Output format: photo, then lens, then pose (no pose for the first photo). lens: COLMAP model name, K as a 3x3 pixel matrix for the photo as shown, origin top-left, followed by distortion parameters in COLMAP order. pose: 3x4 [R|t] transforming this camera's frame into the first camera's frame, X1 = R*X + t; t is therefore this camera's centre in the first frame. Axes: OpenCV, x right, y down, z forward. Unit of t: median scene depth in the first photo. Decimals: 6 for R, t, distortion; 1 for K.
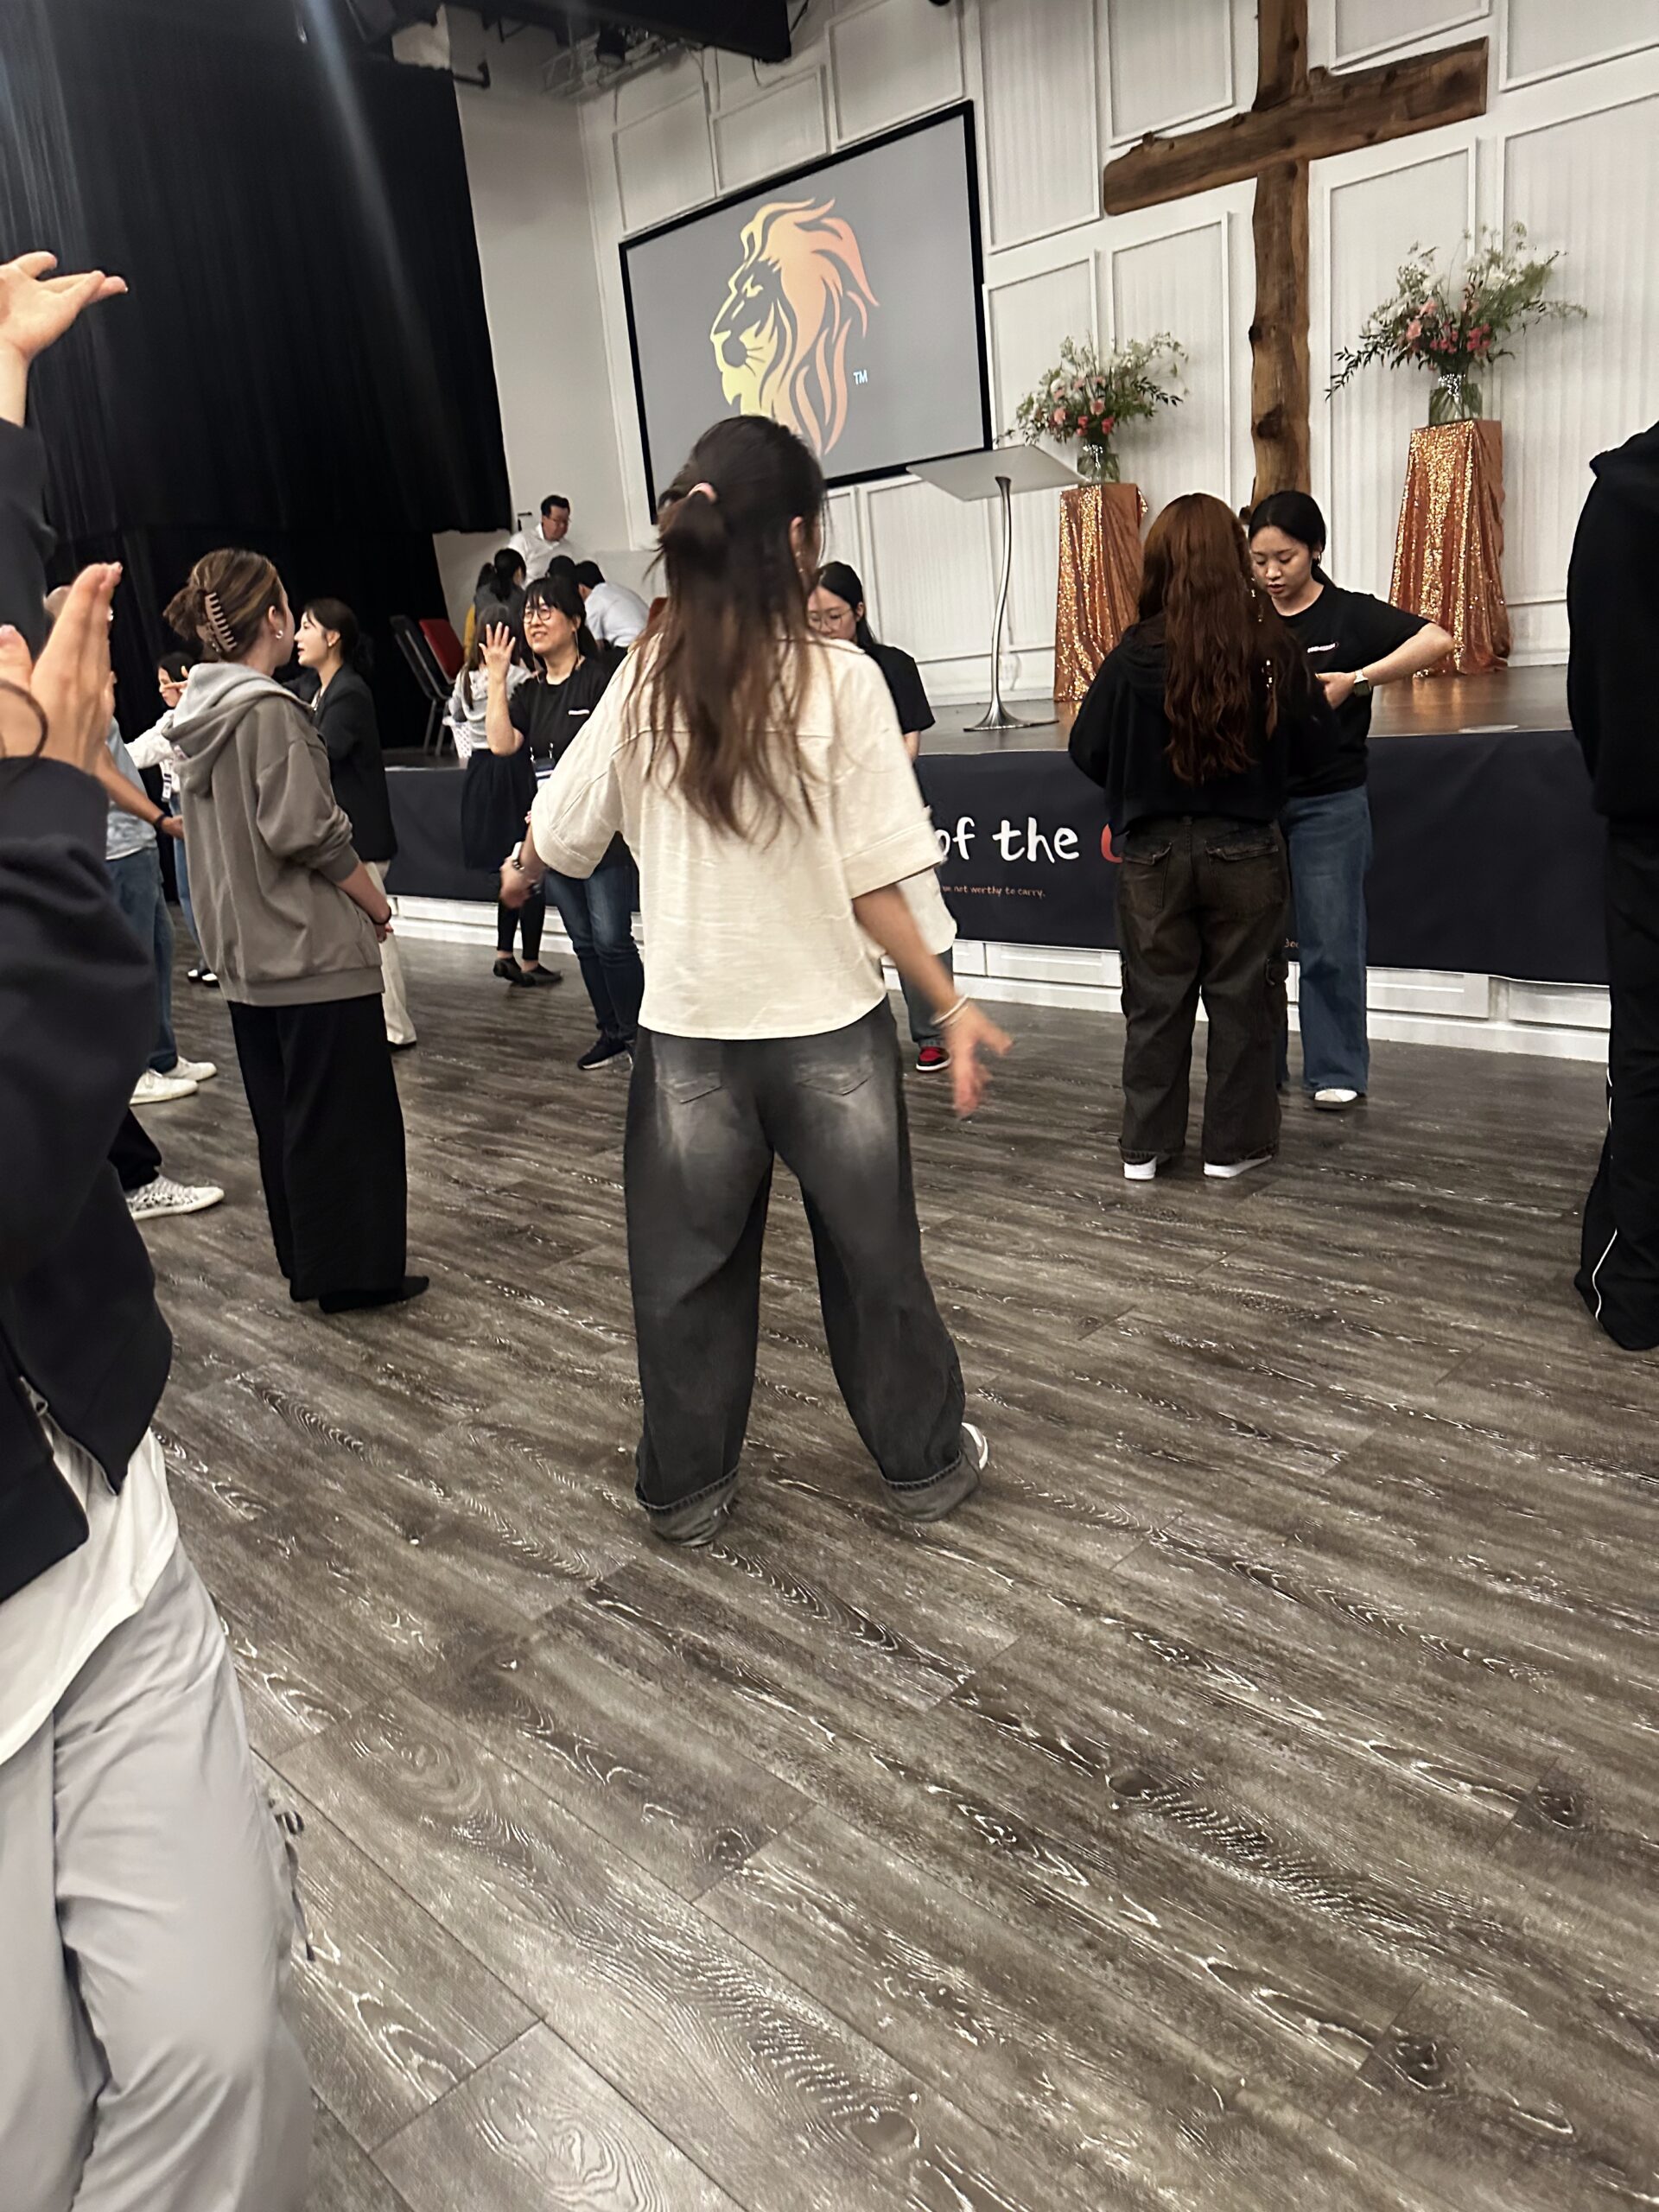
lens RADIAL K [[1655.2, 0, 829.5], [0, 1655.2, 1106.0], [0, 0, 1]] dist [0.013831, -0.031401]
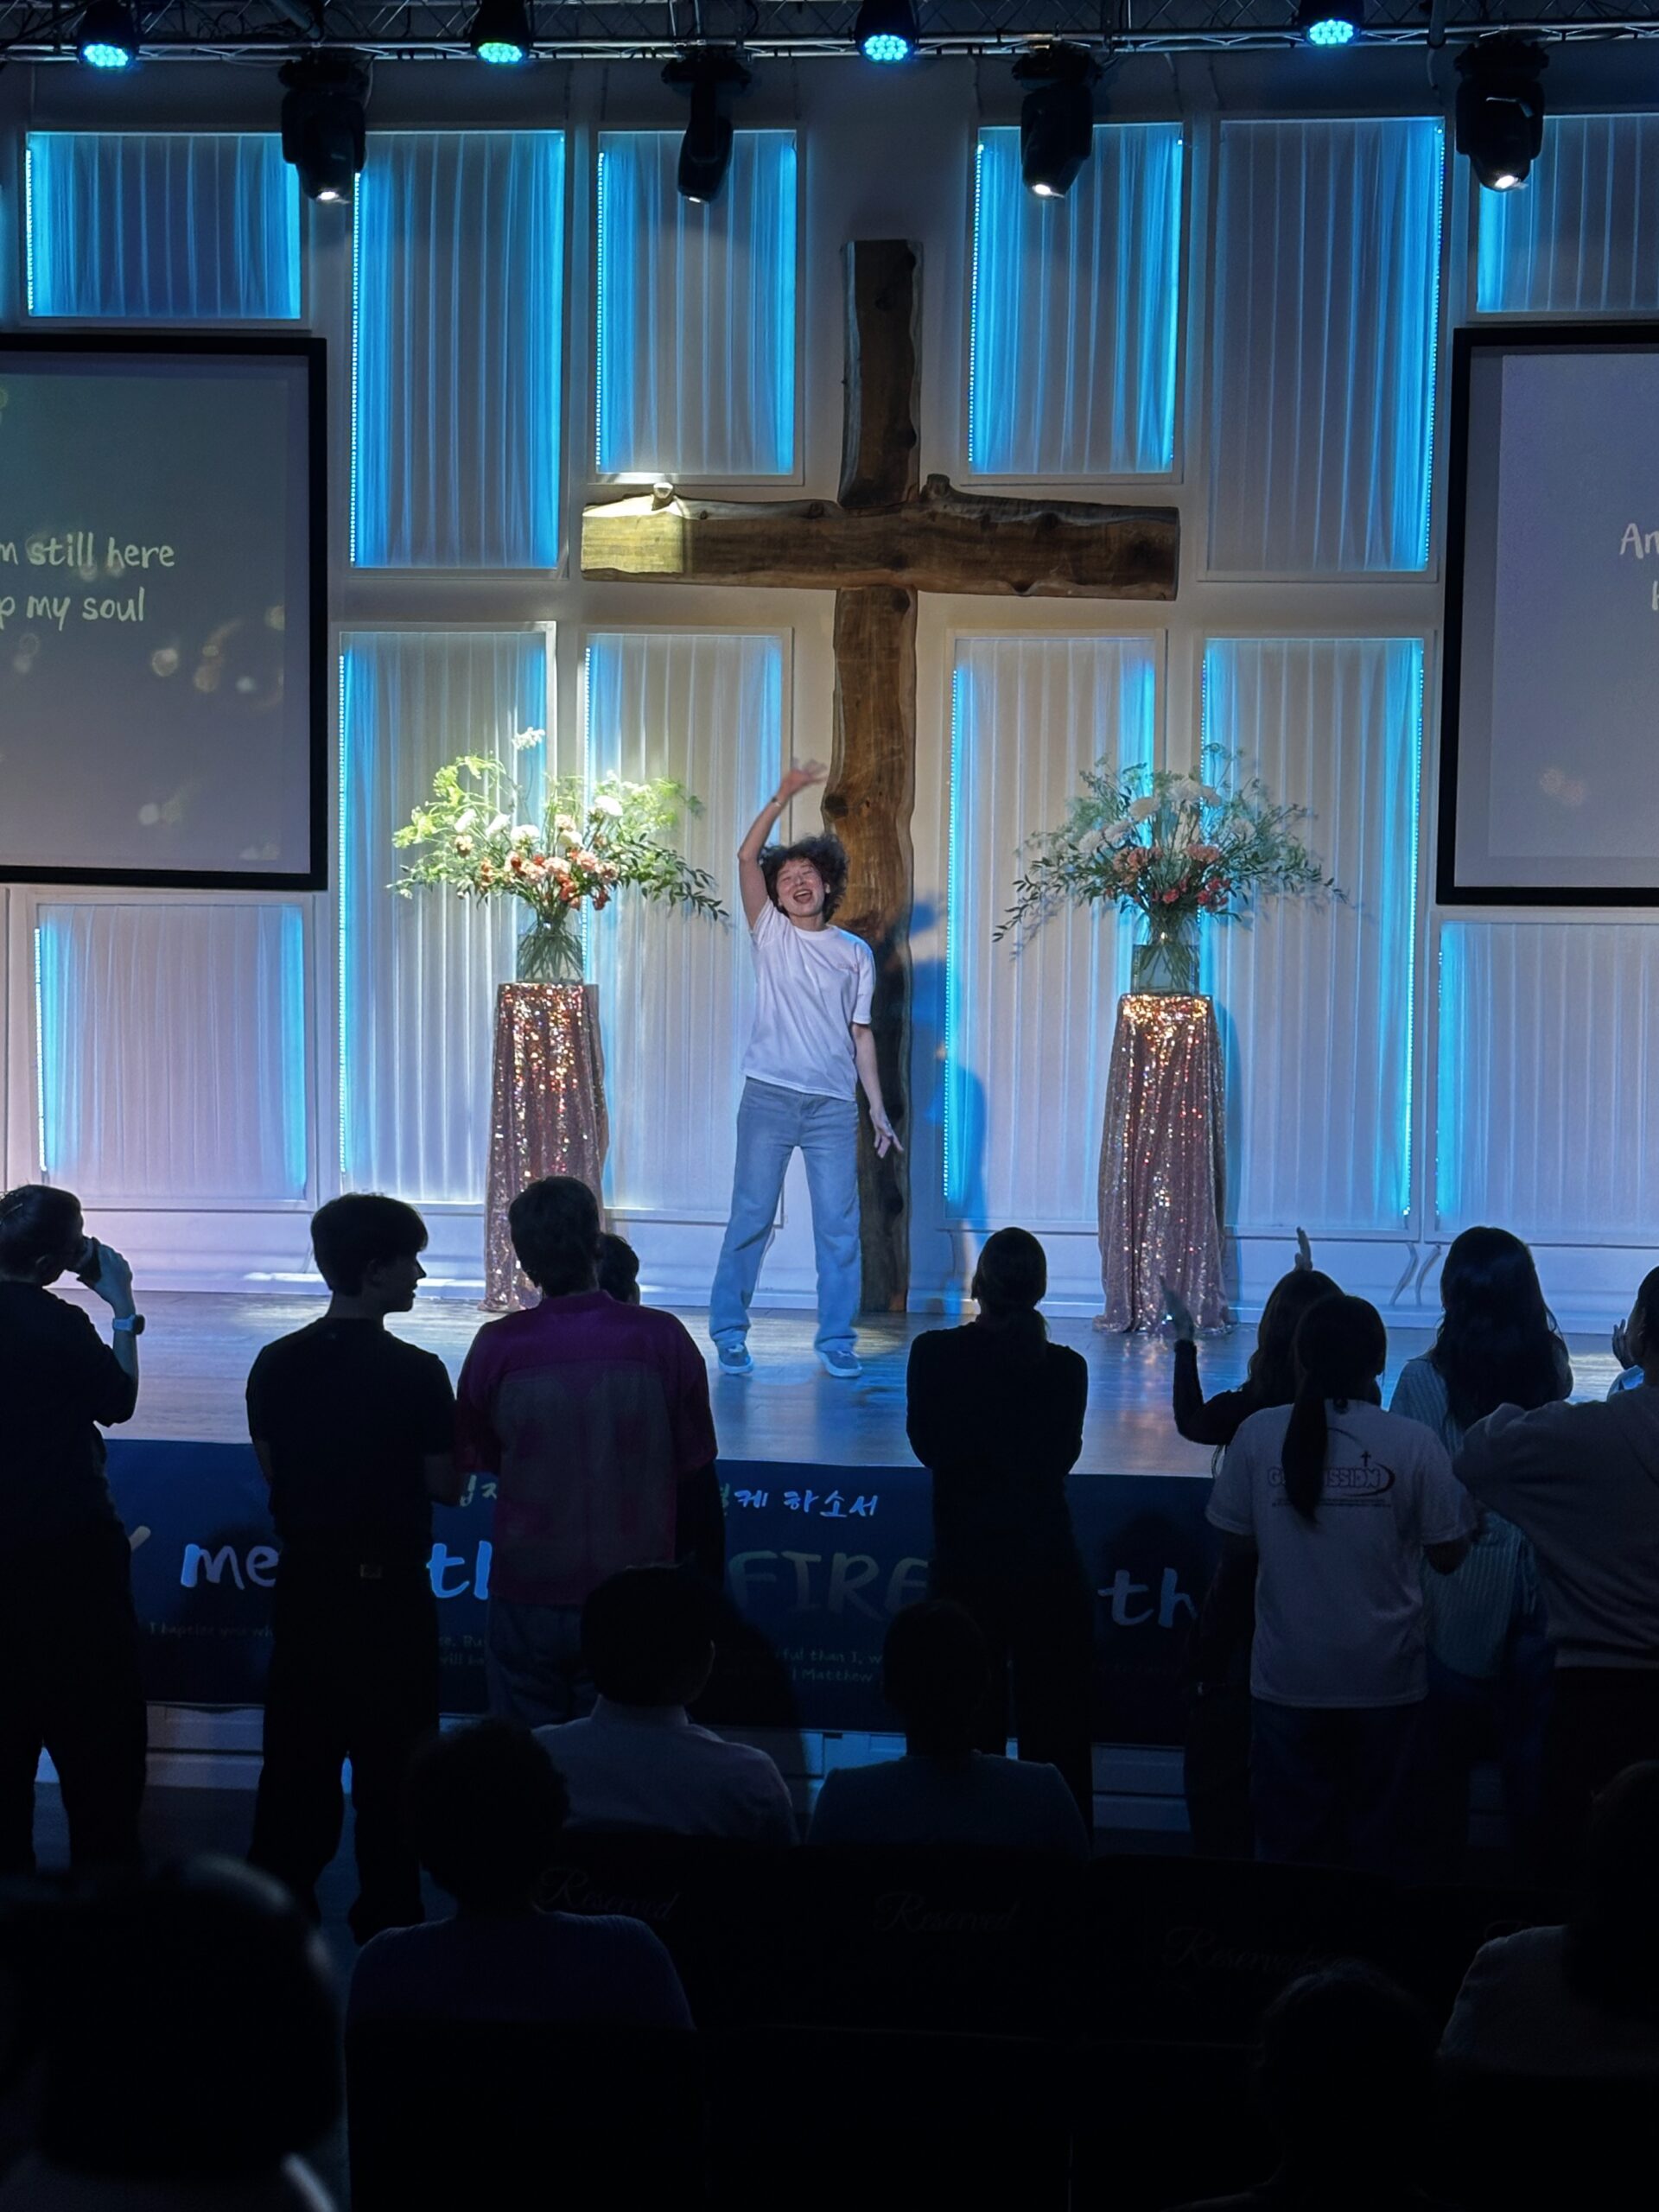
lens RADIAL K [[3766.4, 0, 829.5], [0, 3766.4, 1106.0], [0, 0, 1]] dist [0.048762, 0.118505]
pose [[0.756214, 0.075324, 0.649974, -0.832398], [0.079613, 0.975380, -0.205660, -0.035143], [-0.649463, 0.207269, 0.731599, -0.108757]]
